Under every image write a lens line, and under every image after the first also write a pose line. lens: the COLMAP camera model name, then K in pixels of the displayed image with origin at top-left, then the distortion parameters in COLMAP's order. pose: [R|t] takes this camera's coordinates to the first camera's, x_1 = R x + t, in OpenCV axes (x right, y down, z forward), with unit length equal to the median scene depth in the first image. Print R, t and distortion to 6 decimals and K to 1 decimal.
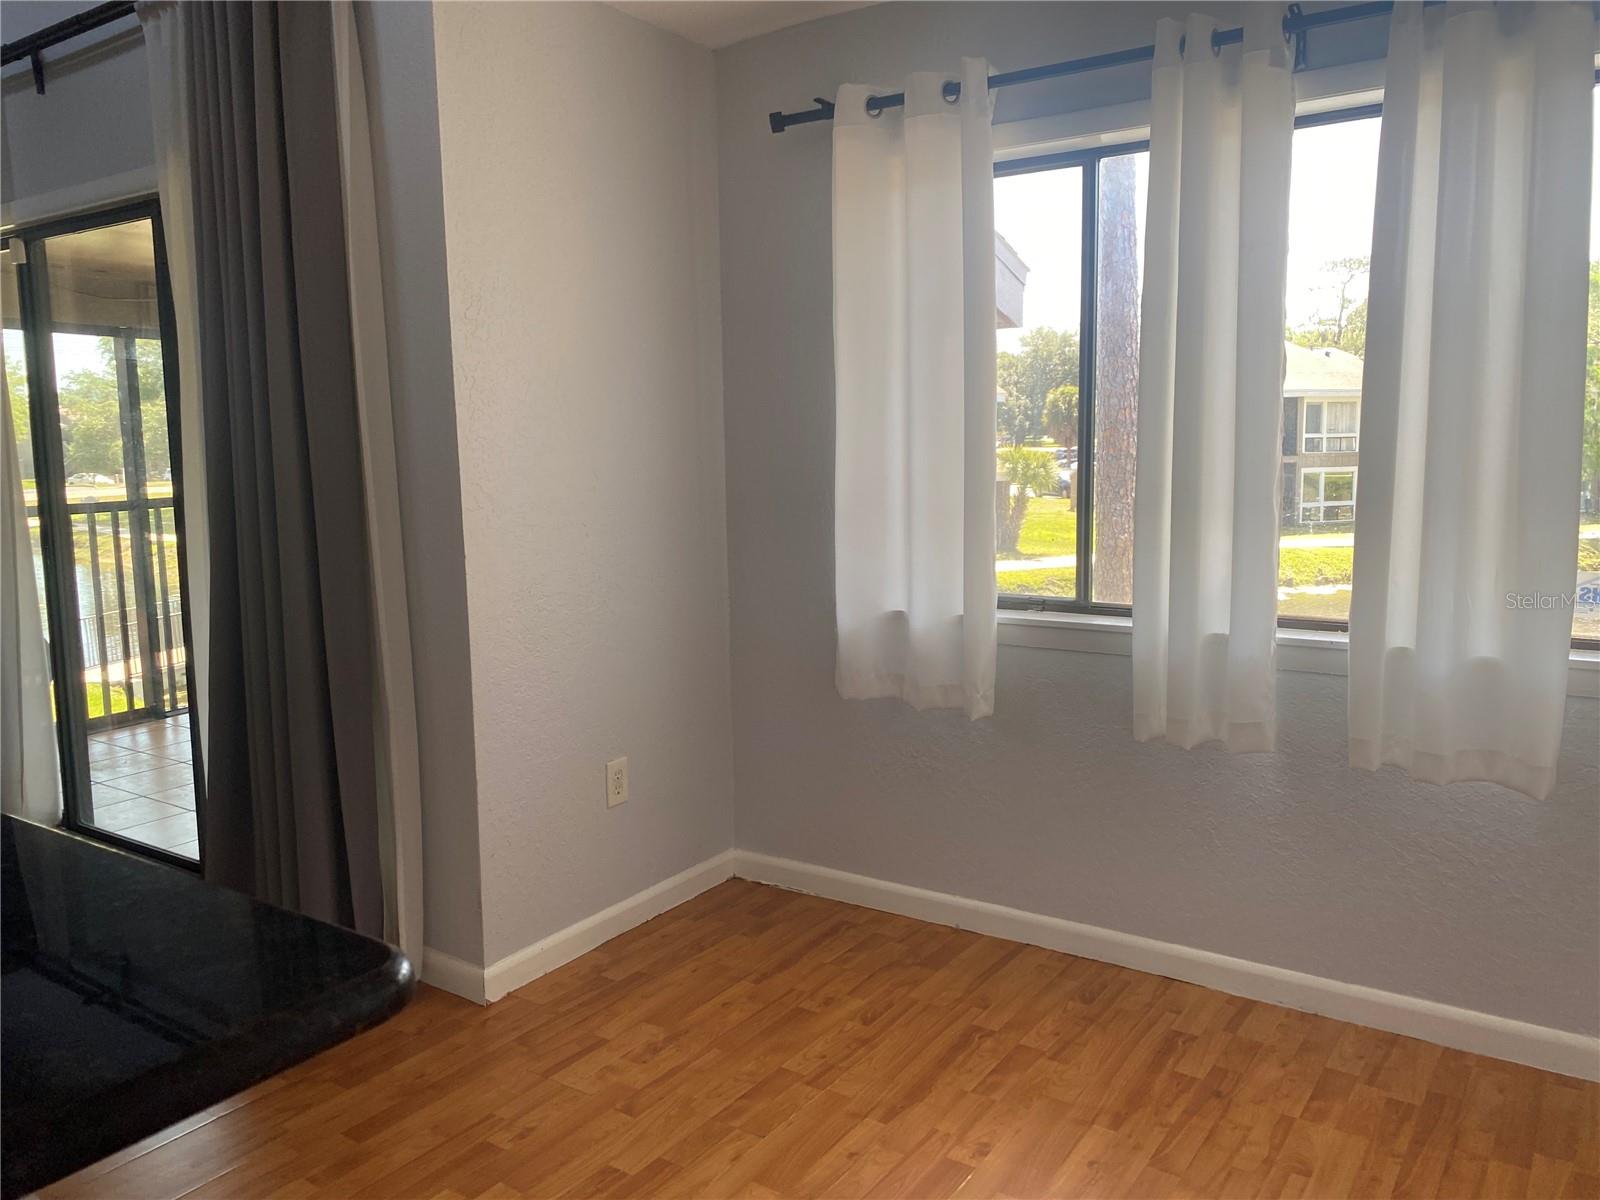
lens RADIAL K [[1226.1, 0, 820.0], [0, 1226.1, 586.2], [0, 0, 1]] dist [0.042474, -0.049572]
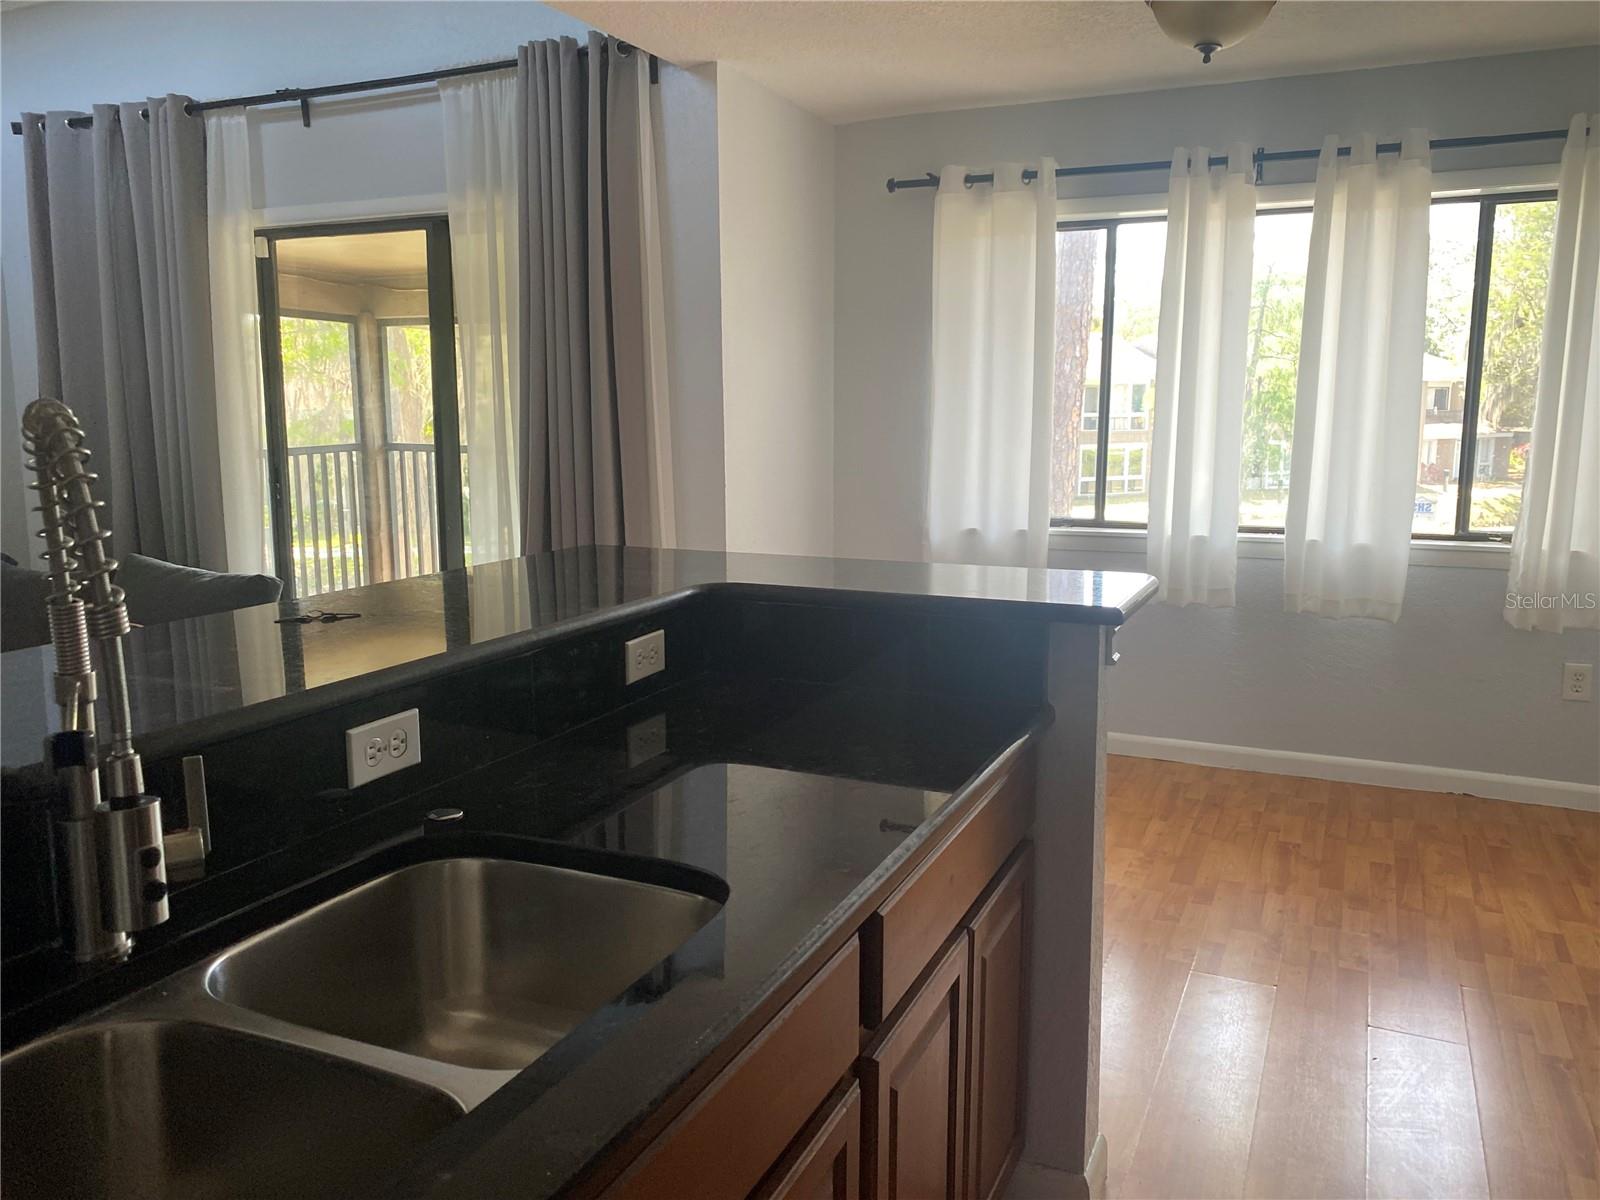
lens RADIAL K [[1226.1, 0, 824.4], [0, 1226.1, 608.9], [0, 0, 1]] dist [0.042474, -0.049572]
pose [[0.983714, -0.014428, 0.179159, -0.454055], [0.007546, 0.999209, 0.039035, 0.070194], [-0.179581, -0.037048, 0.983045, -0.493056]]
